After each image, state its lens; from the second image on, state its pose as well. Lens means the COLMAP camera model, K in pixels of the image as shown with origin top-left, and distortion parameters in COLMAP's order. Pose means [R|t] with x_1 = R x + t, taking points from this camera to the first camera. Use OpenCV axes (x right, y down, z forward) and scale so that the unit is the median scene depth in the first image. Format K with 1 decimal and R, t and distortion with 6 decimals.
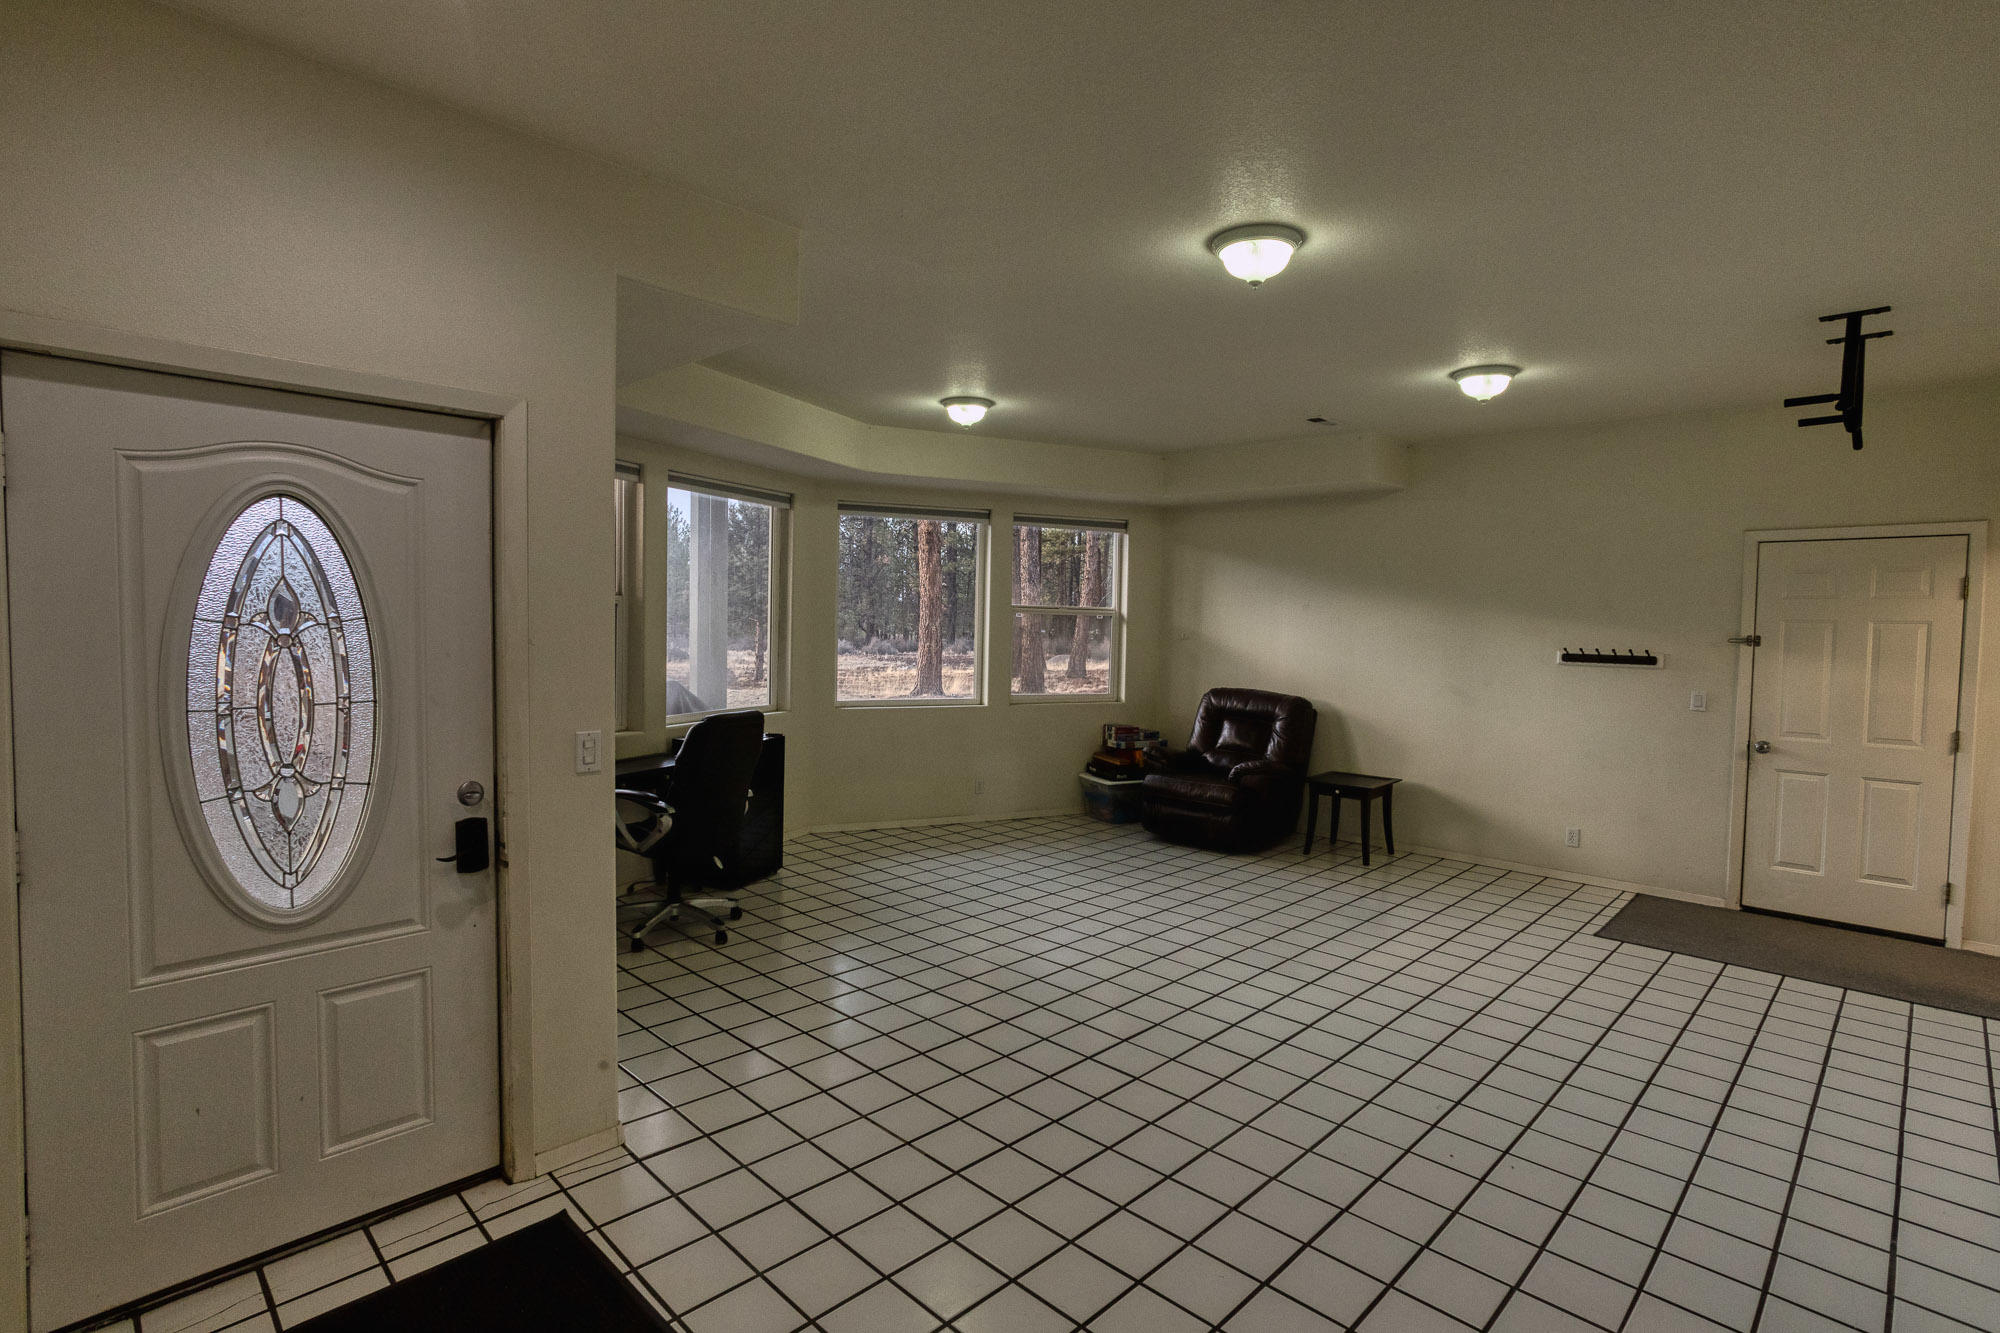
lens RADIAL K [[992.8, 0, 993.5], [0, 992.8, 656.7], [0, 0, 1]] dist [-0.052835, 0.027594]
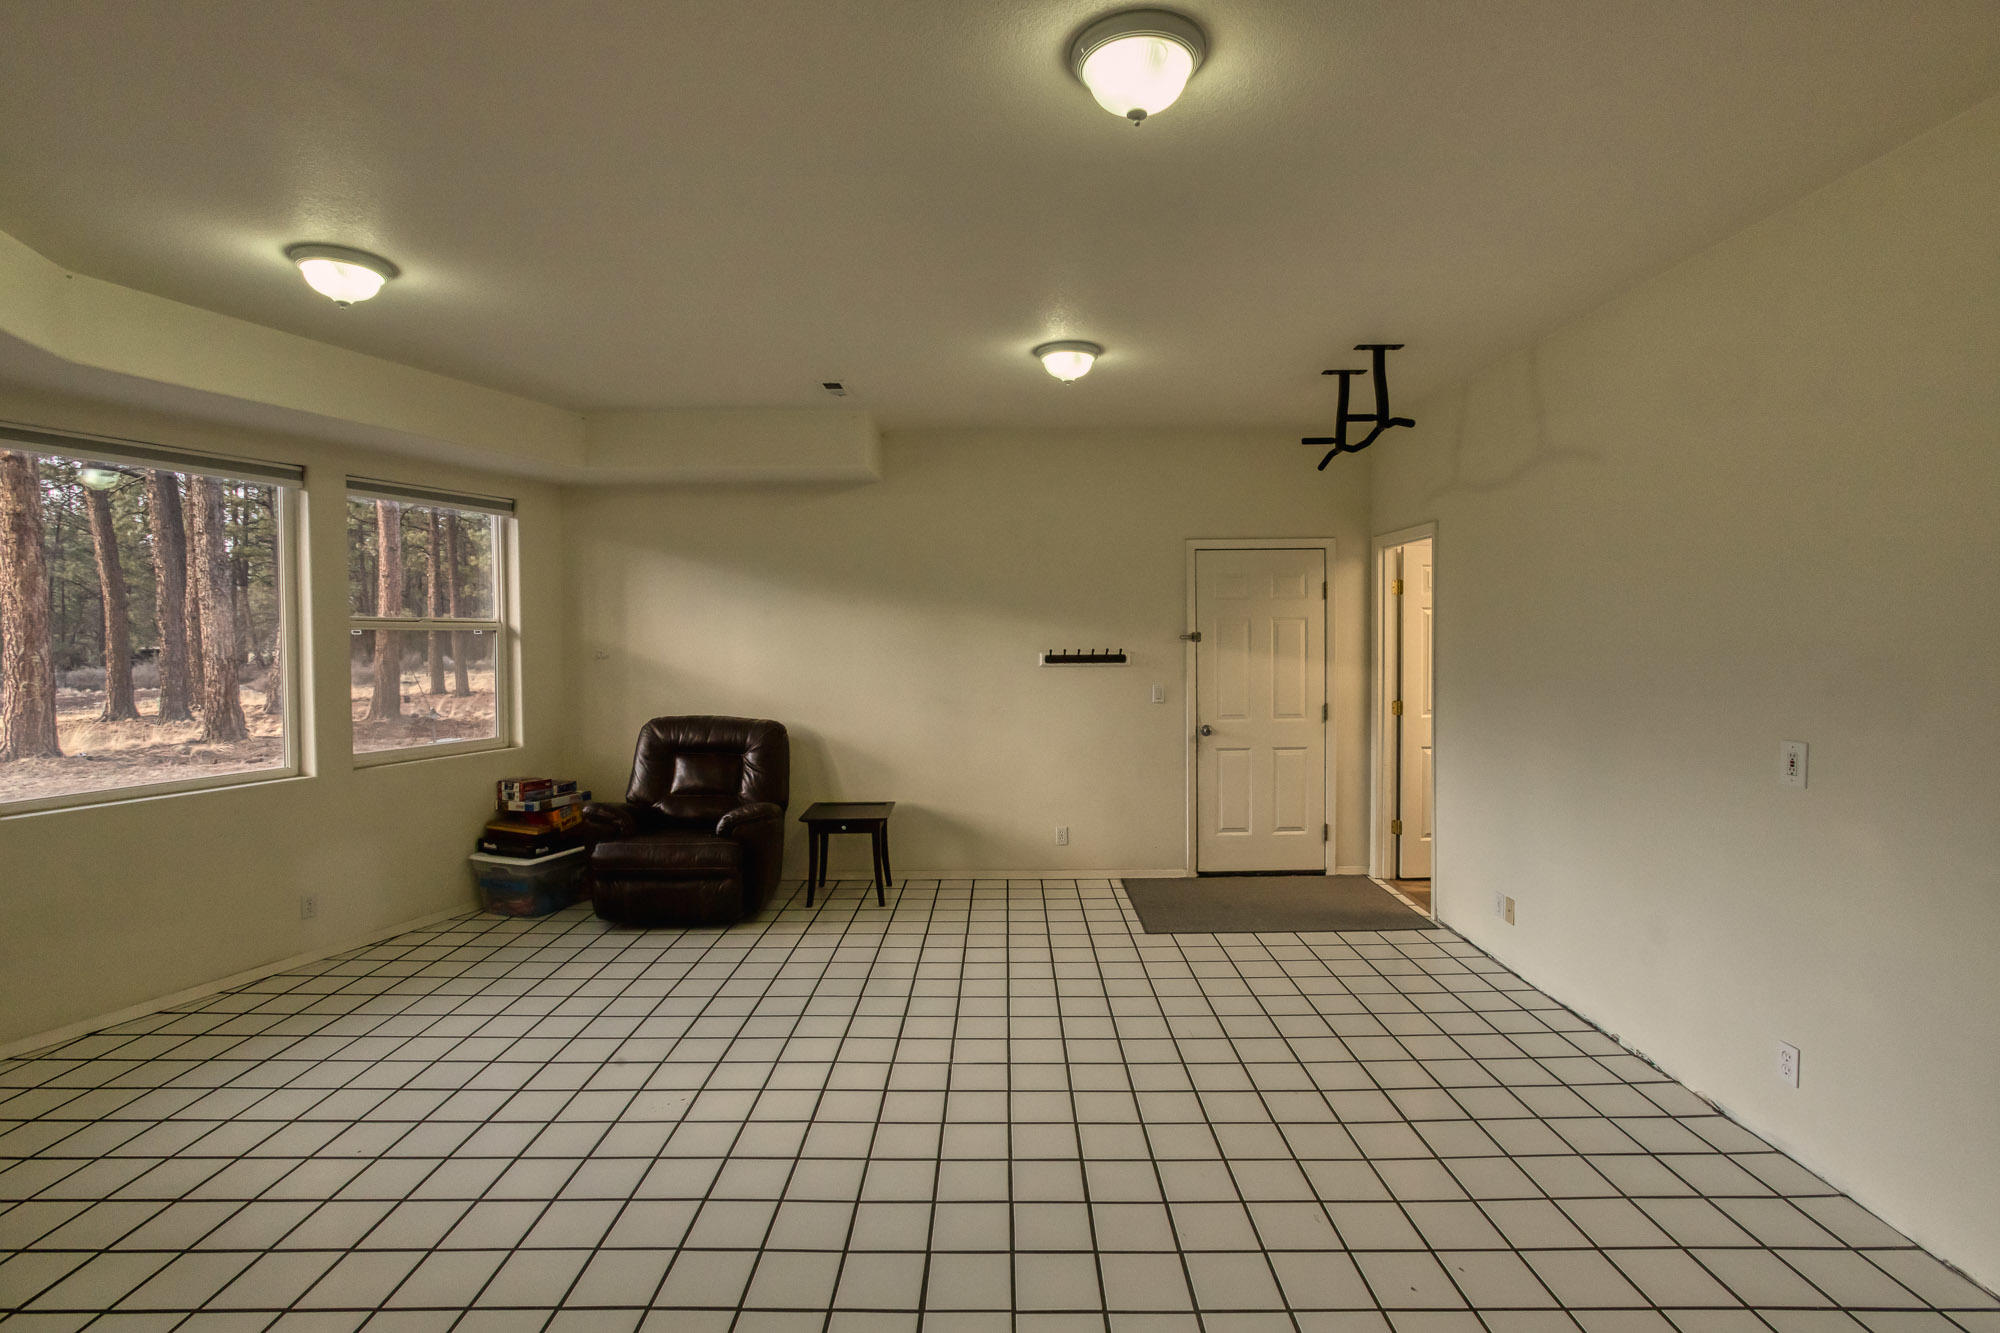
lens RADIAL K [[951.3, 0, 994.7], [0, 951.3, 660.2], [0, 0, 1]] dist [-0.049227, 0.025412]
pose [[0.709514, -0.043868, 0.703325, -0.127702], [0.048700, 0.998727, 0.013164, -0.012401], [-0.703007, 0.024912, 0.710747, 0.306151]]
